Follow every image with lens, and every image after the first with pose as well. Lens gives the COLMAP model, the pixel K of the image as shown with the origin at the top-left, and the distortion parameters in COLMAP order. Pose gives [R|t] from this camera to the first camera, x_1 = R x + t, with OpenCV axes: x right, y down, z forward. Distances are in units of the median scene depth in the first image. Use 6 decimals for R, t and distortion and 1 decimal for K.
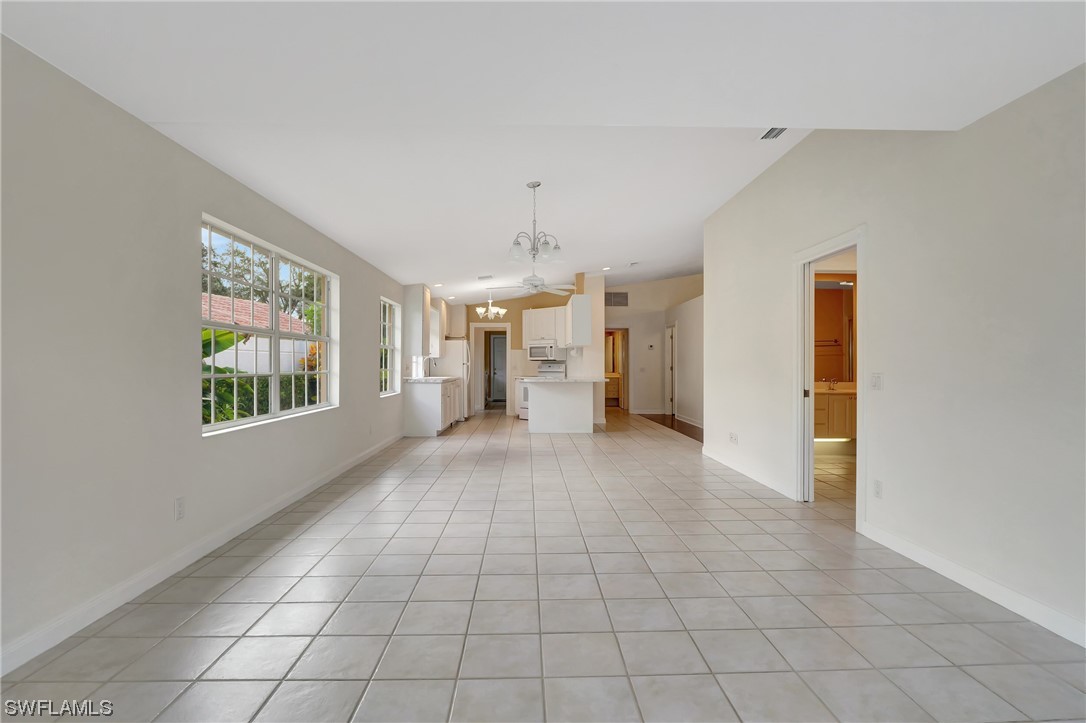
lens RADIAL K [[528.9, 0, 545.4], [0, 528.9, 365.1], [0, 0, 1]] dist [-0.009831, -0.003134]
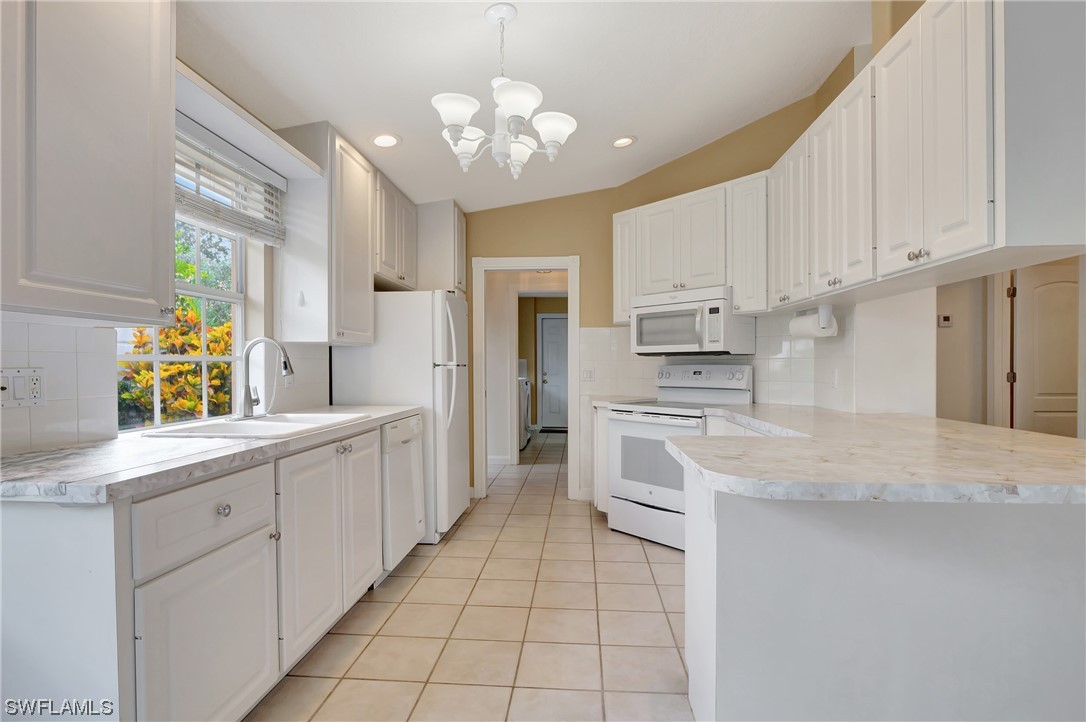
lens RADIAL K [[528.9, 0, 542.7], [0, 528.9, 377.5], [0, 0, 1]] dist [-0.009831, -0.003134]
pose [[0.993502, 0.002252, -0.113792, -0.055017], [0.000341, 0.999741, 0.022759, -0.002001], [0.113814, -0.022650, 0.993244, 0.701060]]
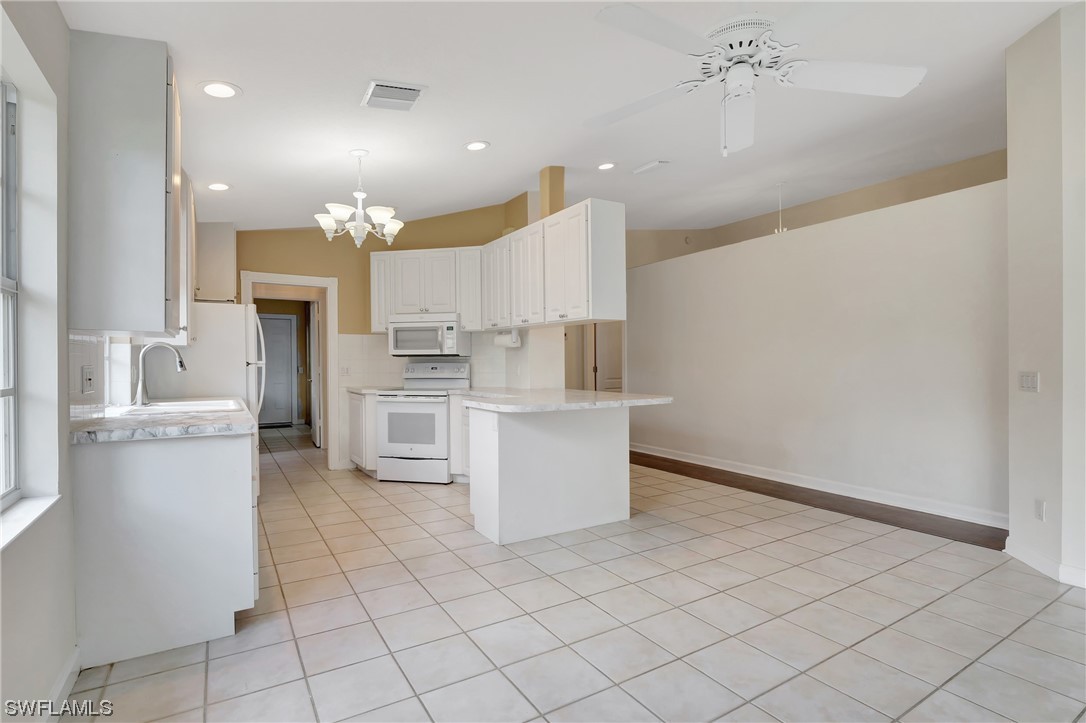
lens RADIAL K [[528.9, 0, 542.7], [0, 528.9, 372.6], [0, 0, 1]] dist [-0.009831, -0.003134]
pose [[0.869873, -0.011912, 0.493132, -0.159827], [0.003132, 0.999822, 0.018628, -0.002248], [-0.493266, -0.014660, 0.869755, 0.550780]]
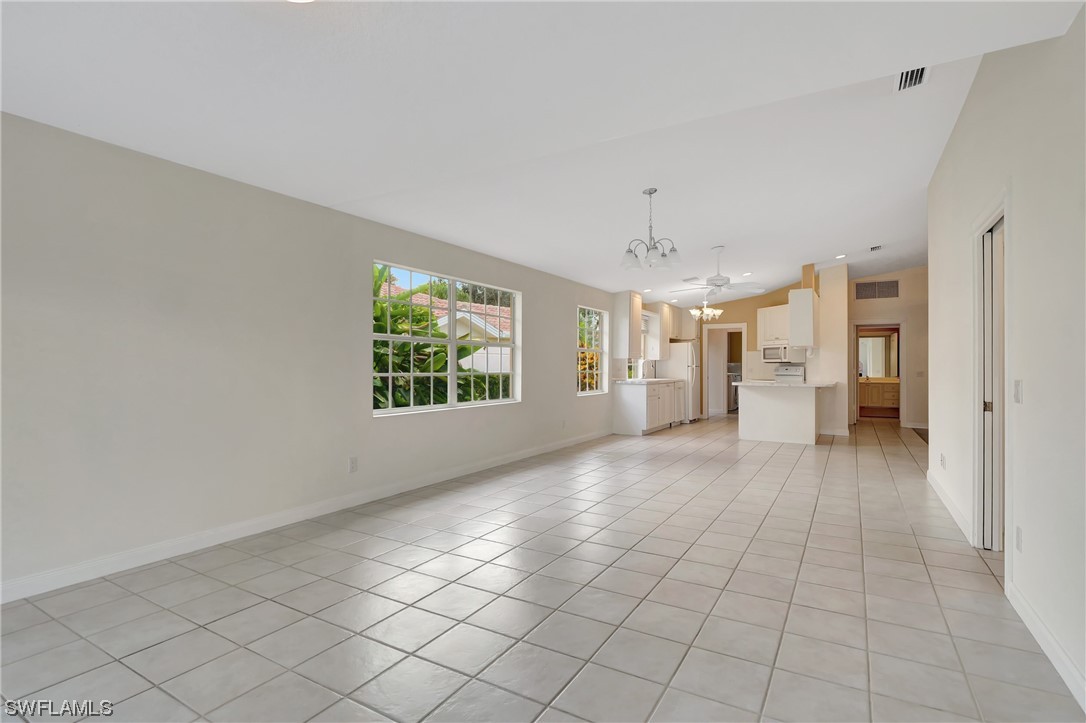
lens RADIAL K [[528.9, 0, 546.5], [0, 528.9, 369.0], [0, 0, 1]] dist [-0.009831, -0.003134]
pose [[0.847198, 0.005740, -0.531247, 0.150600], [-0.003818, 0.999982, 0.004716, -0.000639], [0.531264, -0.001967, 0.847204, 0.011914]]
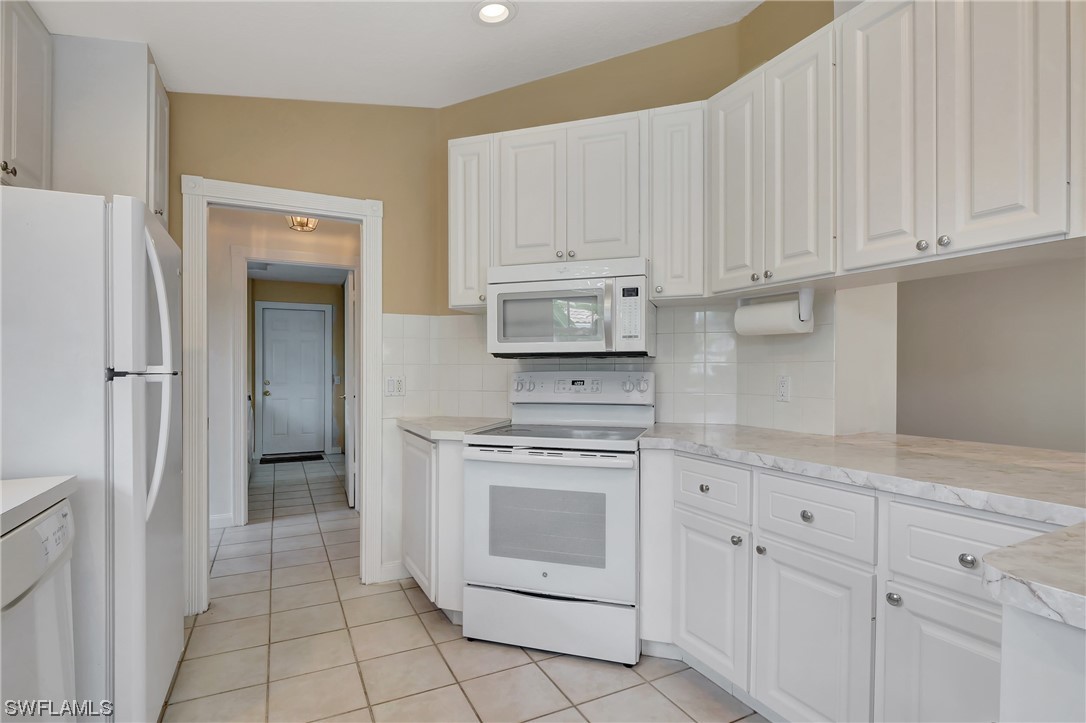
lens RADIAL K [[528.9, 0, 538.9], [0, 528.9, 369.6], [0, 0, 1]] dist [-0.009831, -0.003134]
pose [[0.912245, -0.001232, 0.409644, -0.112368], [0.001942, 0.999997, -0.001315, -0.002837], [-0.409641, 0.001995, 0.912244, 0.847010]]
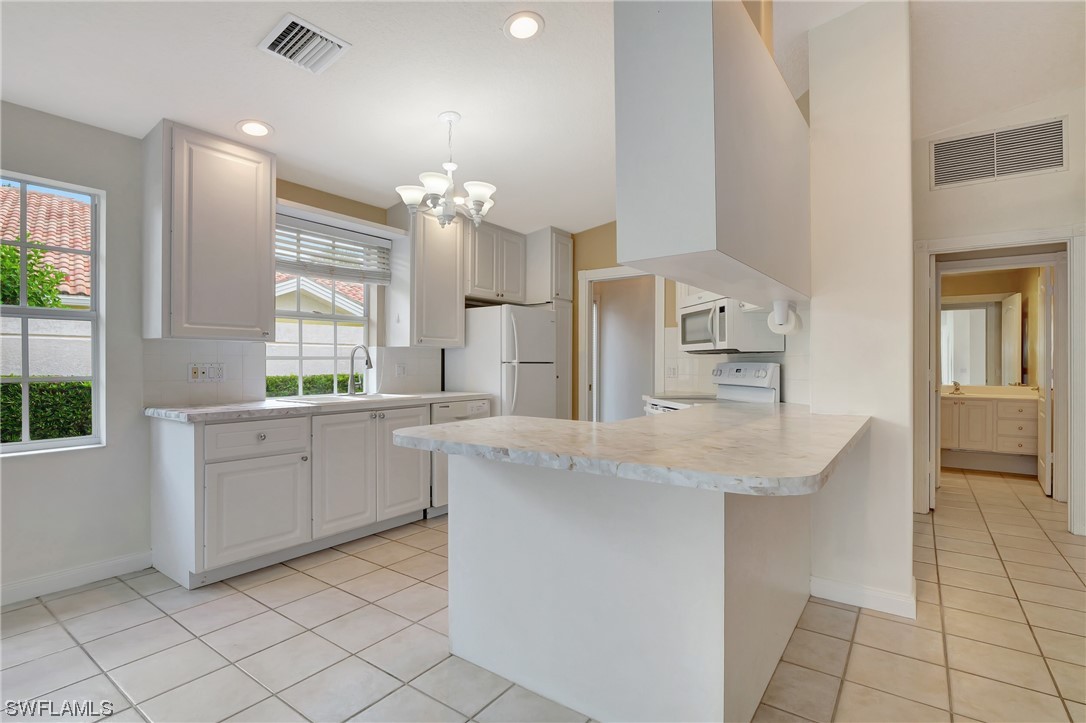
lens RADIAL K [[528.9, 0, 547.3], [0, 528.9, 360.3], [0, 0, 1]] dist [-0.009831, -0.003134]
pose [[0.788235, -0.000968, -0.615374, 0.128155], [-0.001952, 0.999990, -0.004073, -0.002223], [0.615371, 0.004411, 0.788225, 0.705734]]
